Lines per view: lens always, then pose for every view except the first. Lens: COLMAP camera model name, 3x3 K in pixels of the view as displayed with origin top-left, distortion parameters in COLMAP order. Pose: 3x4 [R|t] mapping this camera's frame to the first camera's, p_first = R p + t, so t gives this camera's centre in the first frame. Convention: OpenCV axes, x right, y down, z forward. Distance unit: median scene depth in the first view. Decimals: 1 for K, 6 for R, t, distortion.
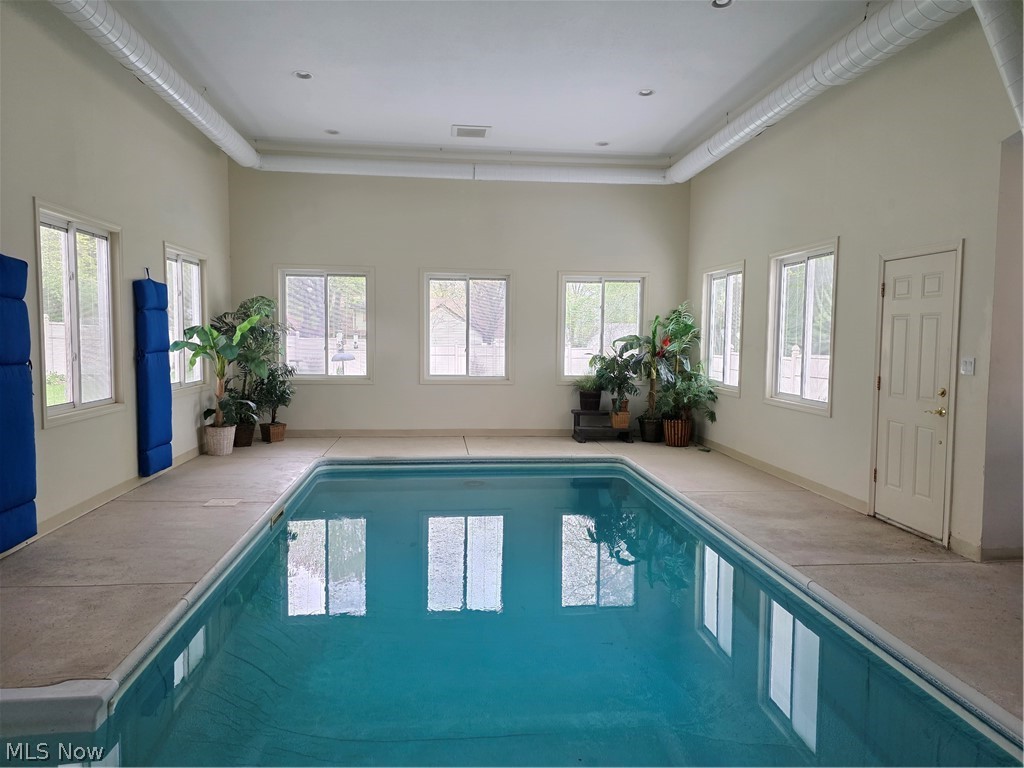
lens RADIAL K [[679.2, 0, 512.0], [0, 679.2, 384.0], [0, 0, 1]] dist [0.067278, -0.054632]
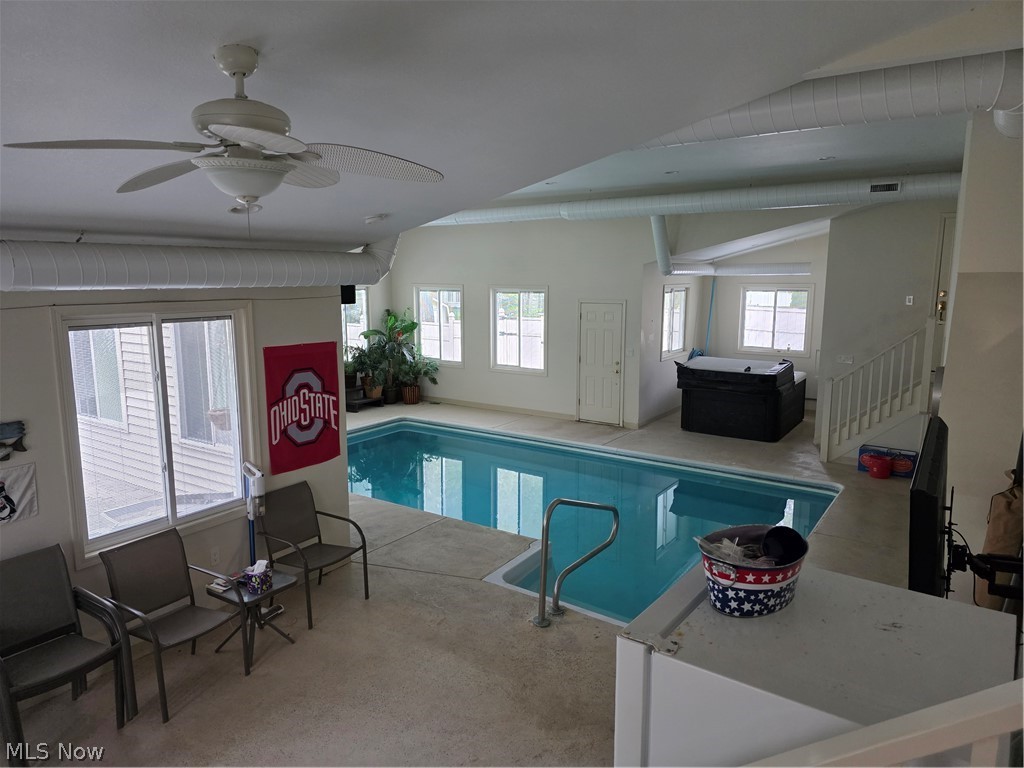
lens RADIAL K [[679.2, 0, 512.0], [0, 679.2, 384.0], [0, 0, 1]] dist [0.067278, -0.054632]
pose [[0.632594, -0.130891, 0.763343, -1.098797], [0.060093, 0.990939, 0.120118, -0.171663], [-0.772149, -0.030115, 0.634728, -0.165365]]
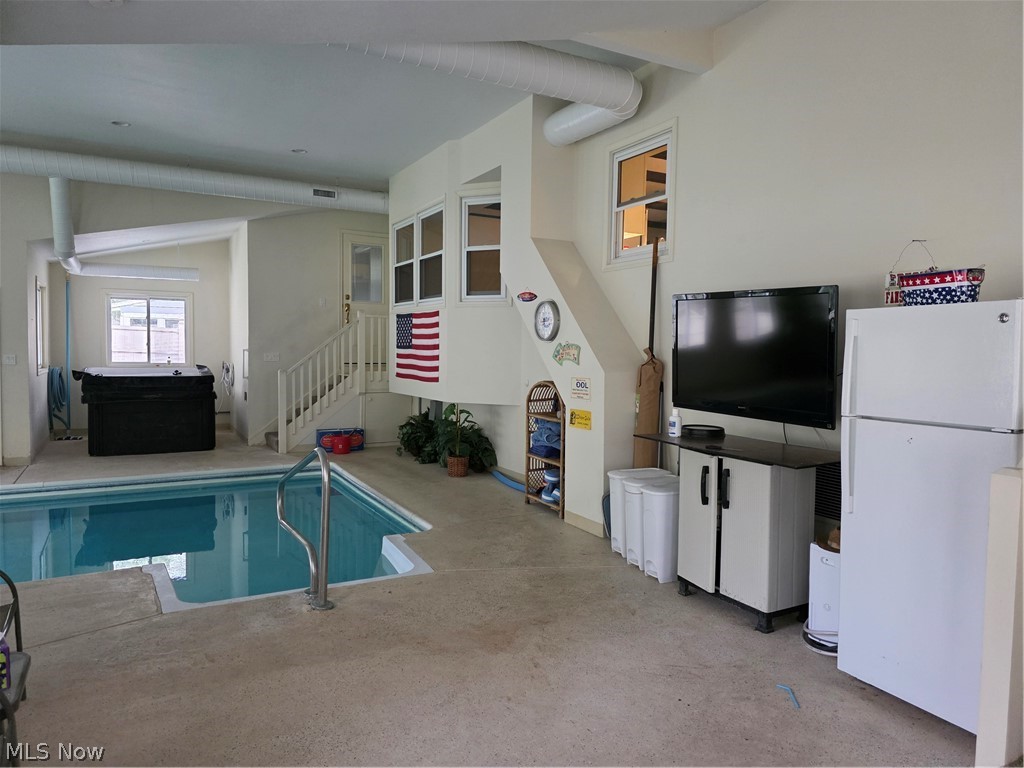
lens RADIAL K [[681.4, 0, 522.6], [0, 681.4, 377.5], [0, 0, 1]] dist [0.071012, -0.056370]
pose [[-0.402659, -0.057134, 0.913565, -1.139149], [0.048731, 0.995297, 0.083723, -0.048695], [-0.914052, 0.078231, -0.397981, 0.375391]]
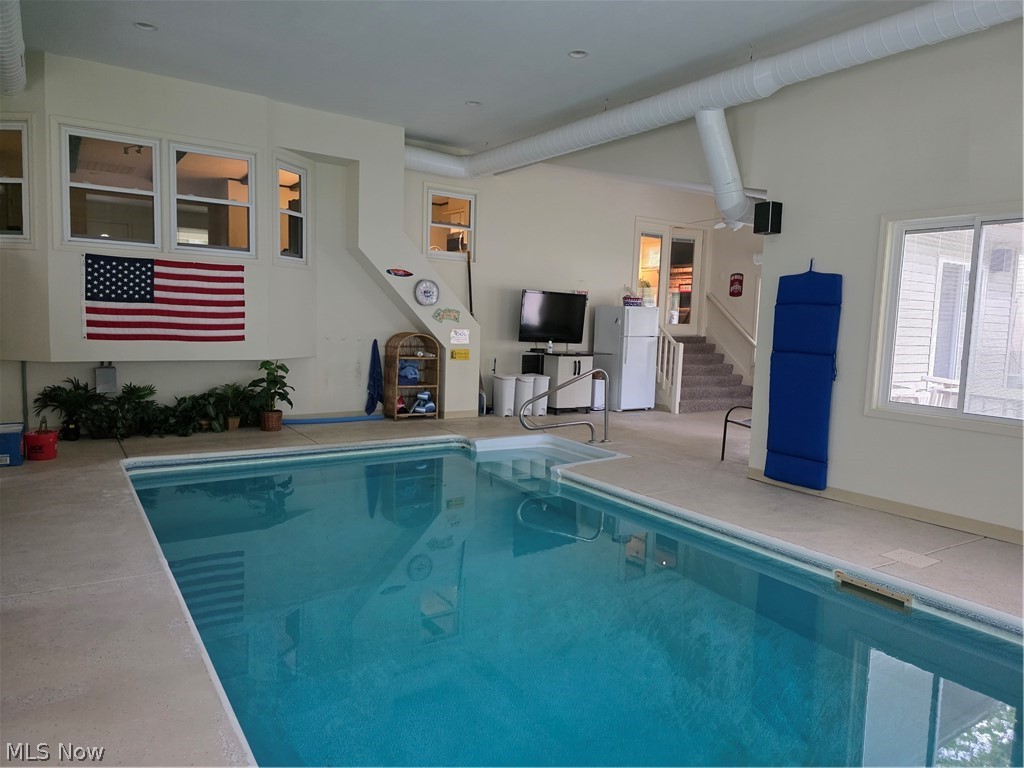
lens RADIAL K [[679.2, 0, 512.0], [0, 679.2, 384.0], [0, 0, 1]] dist [0.067278, -0.054632]
pose [[-0.878238, 0.003962, -0.478207, 0.273552], [-0.078192, 0.985319, 0.151764, -0.089355], [0.471788, 0.170677, -0.865035, 1.330817]]
